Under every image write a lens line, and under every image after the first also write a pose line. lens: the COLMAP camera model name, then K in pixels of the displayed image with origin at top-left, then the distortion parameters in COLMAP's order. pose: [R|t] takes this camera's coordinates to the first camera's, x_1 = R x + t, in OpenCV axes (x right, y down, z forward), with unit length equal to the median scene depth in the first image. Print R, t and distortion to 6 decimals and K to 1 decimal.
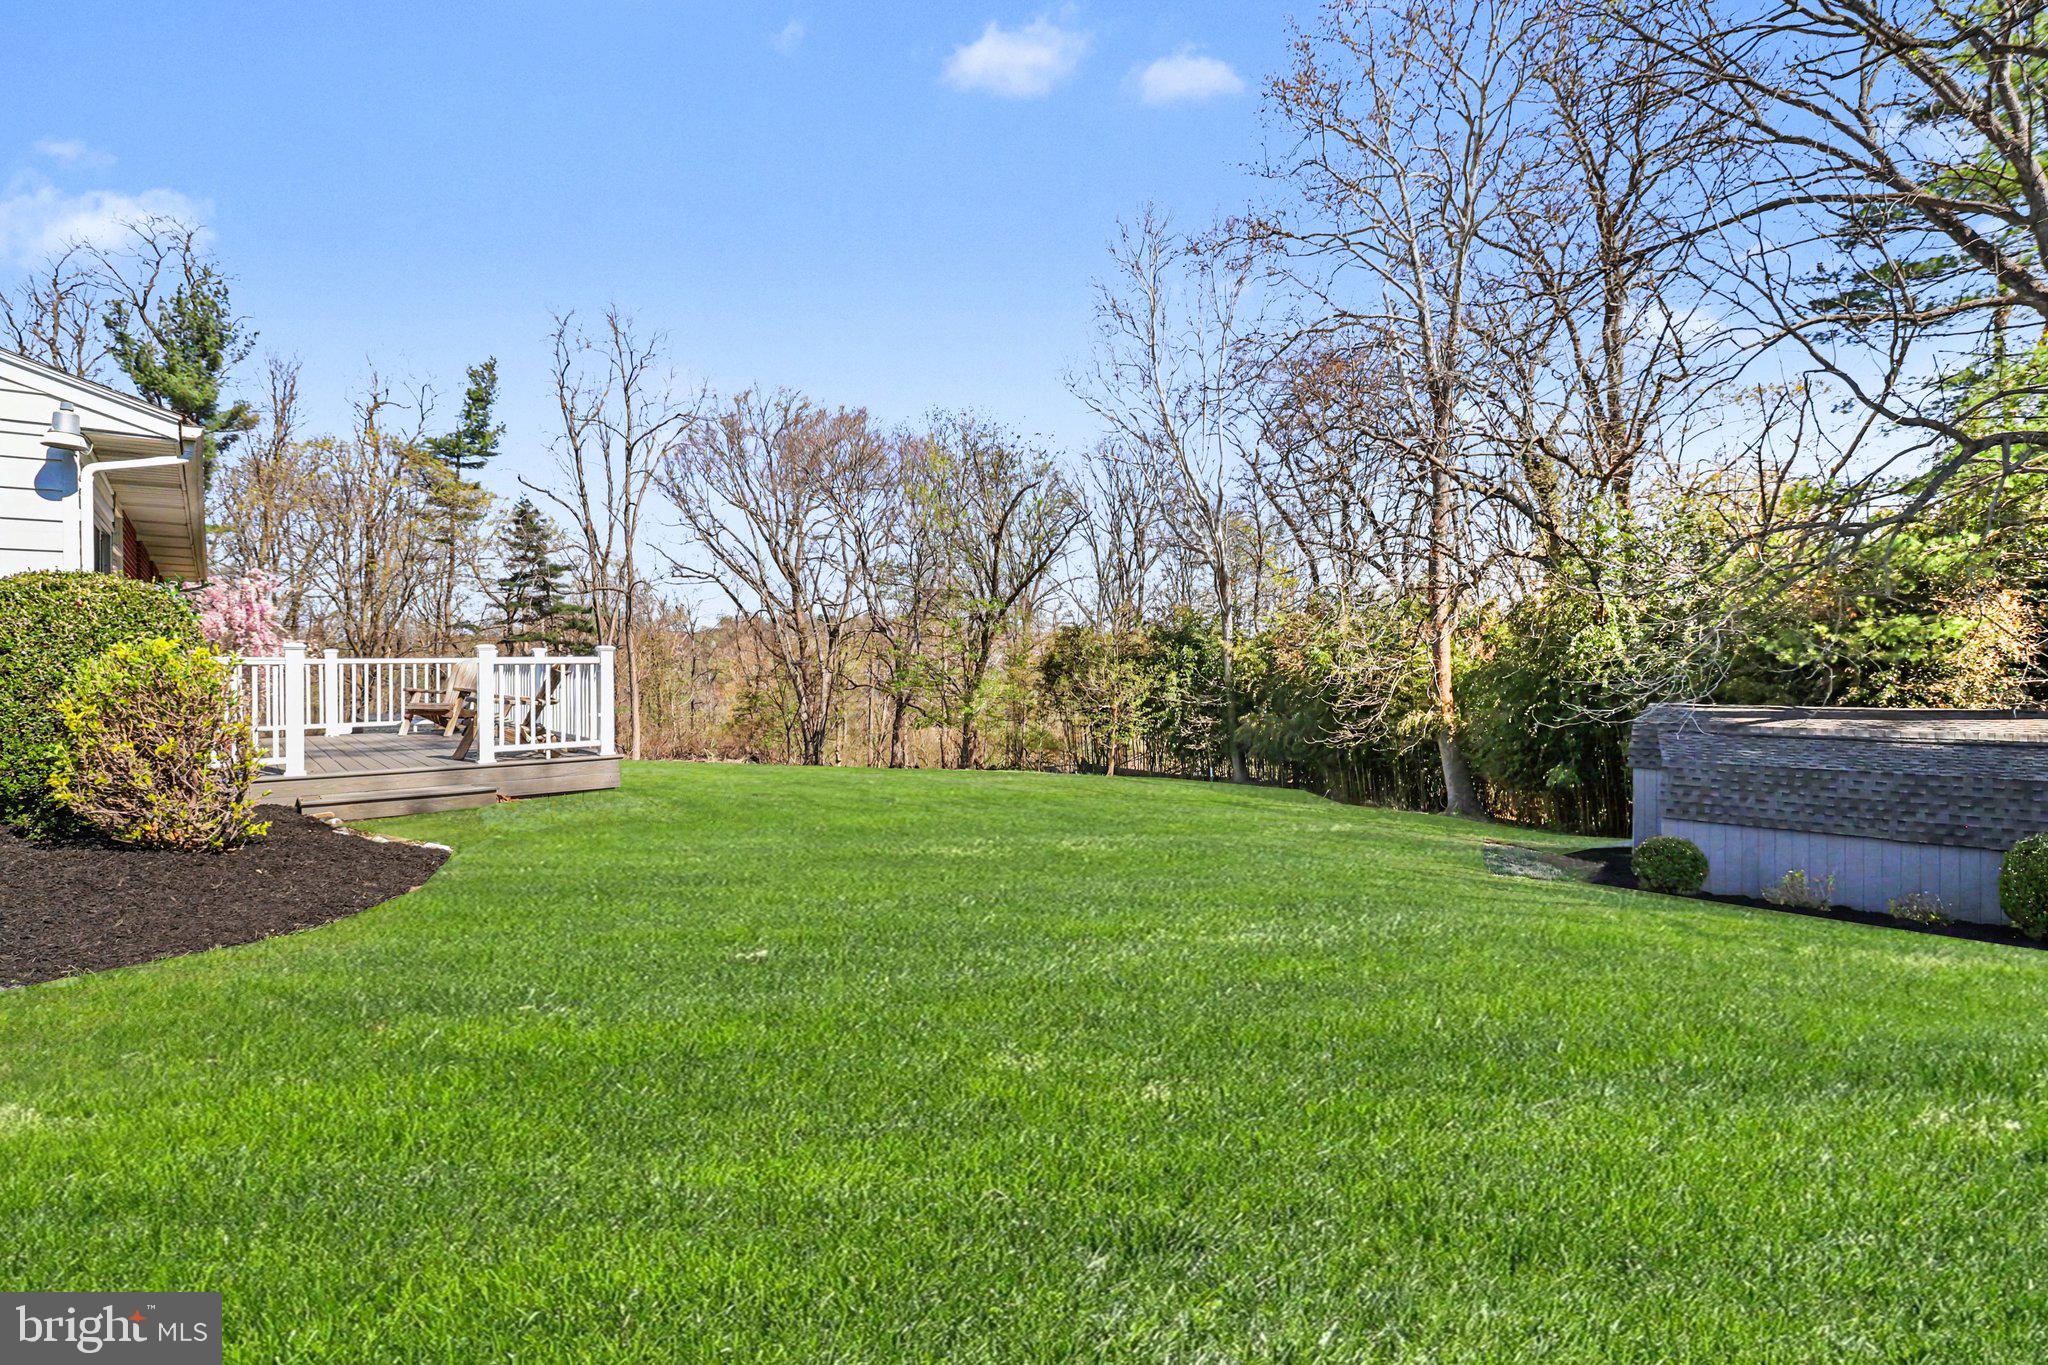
lens RADIAL K [[943.2, 0, 1027.6], [0, 943.2, 678.6], [0, 0, 1]] dist [-0.000717, -0.010631]
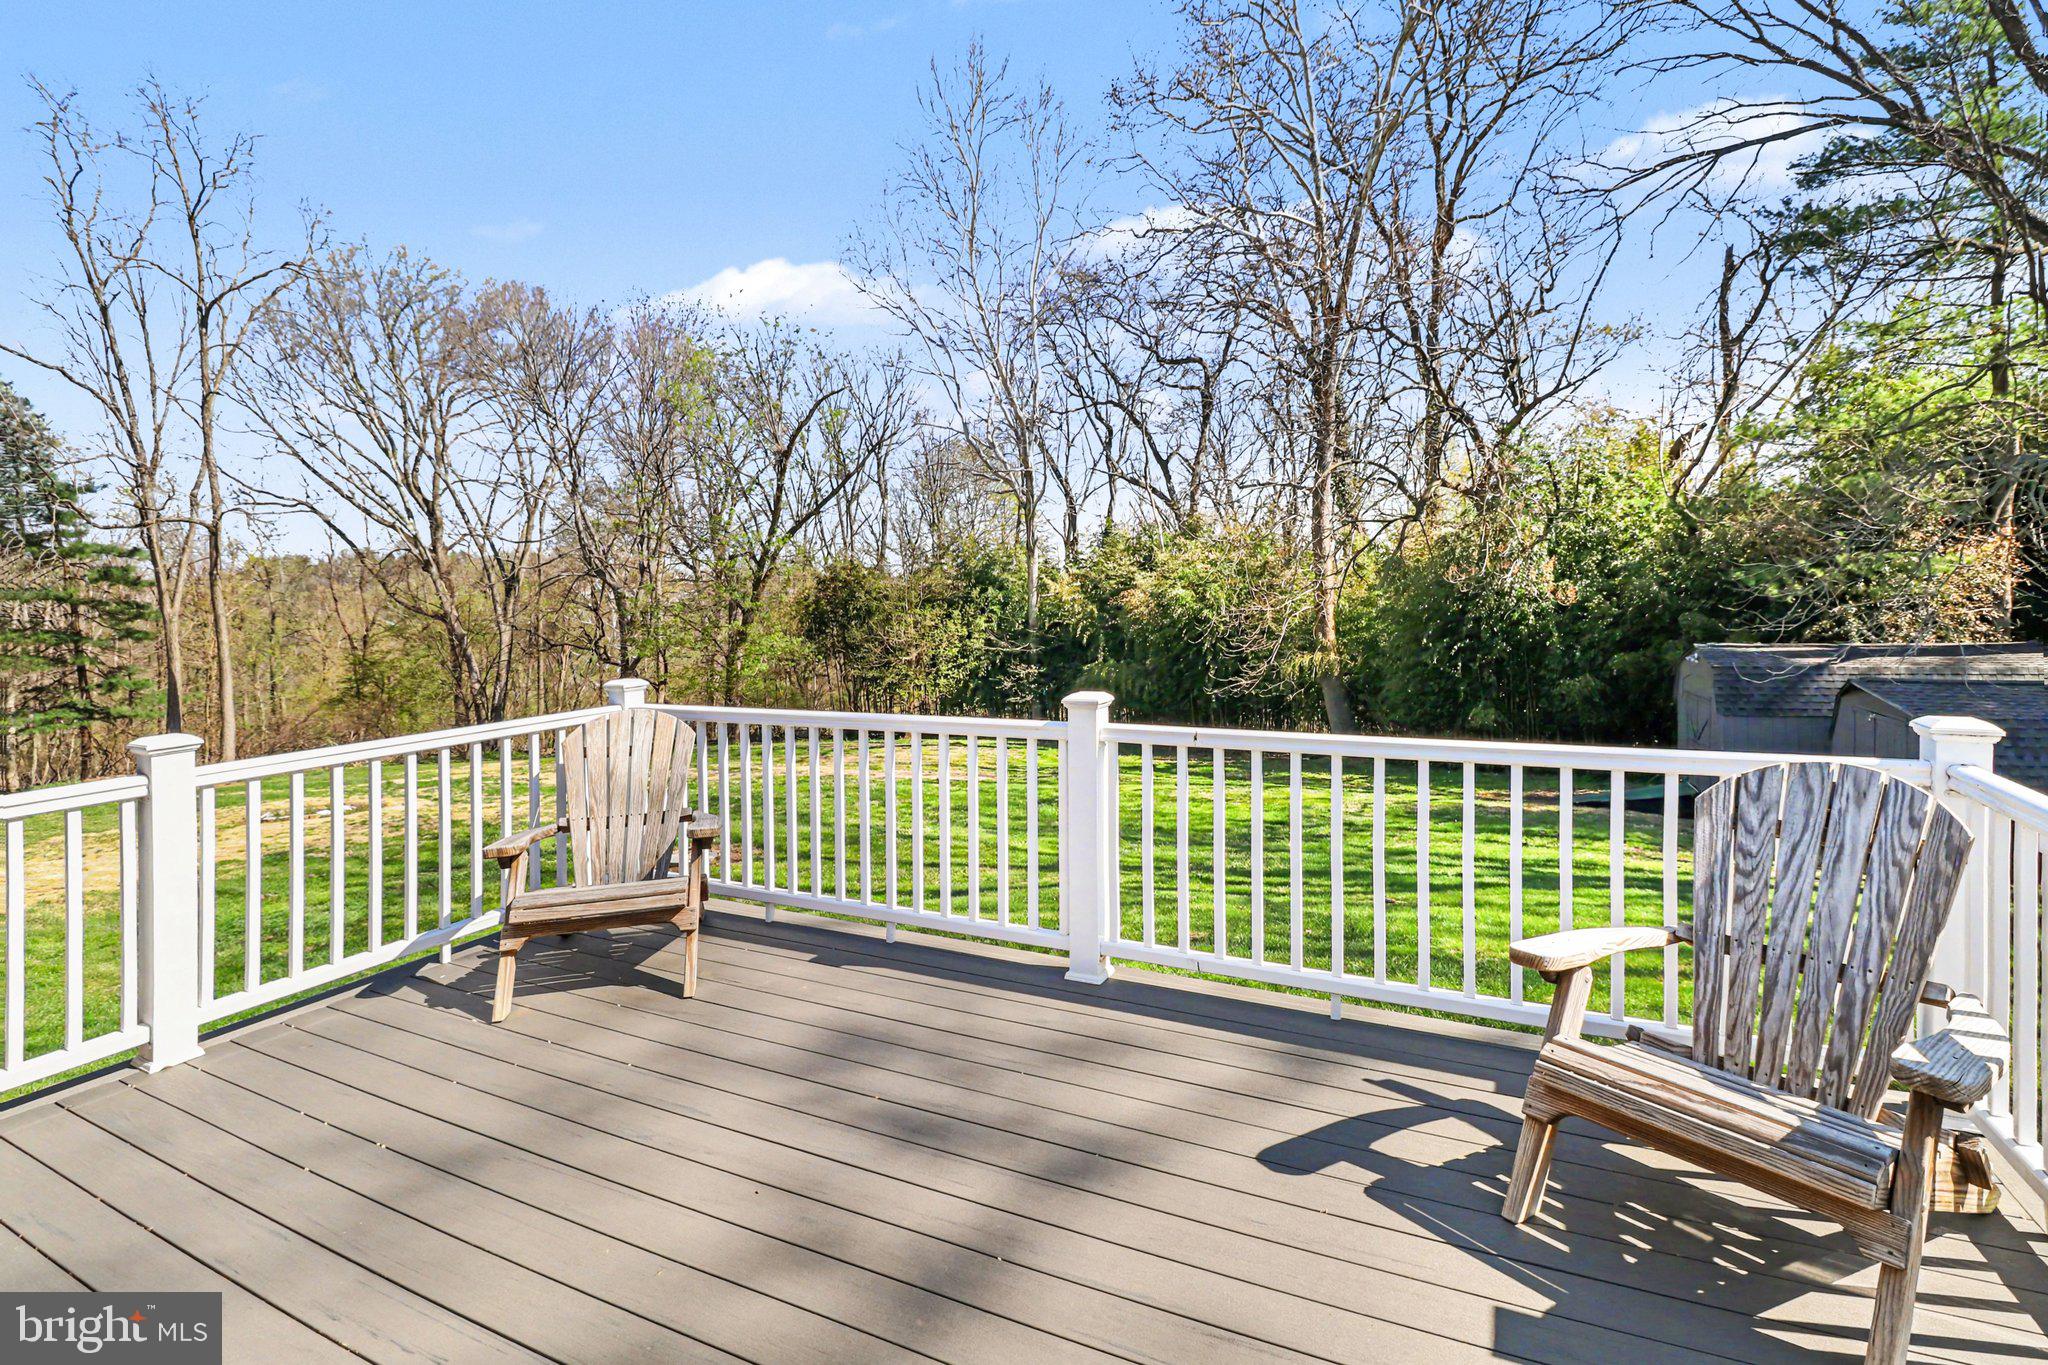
lens RADIAL K [[943.2, 0, 1027.6], [0, 943.2, 678.6], [0, 0, 1]] dist [-0.000717, -0.010631]
pose [[0.927915, -0.057448, 0.368339, -0.136809], [0.031895, 0.996666, 0.075096, -0.013827], [-0.371425, -0.057935, 0.926654, 0.150627]]
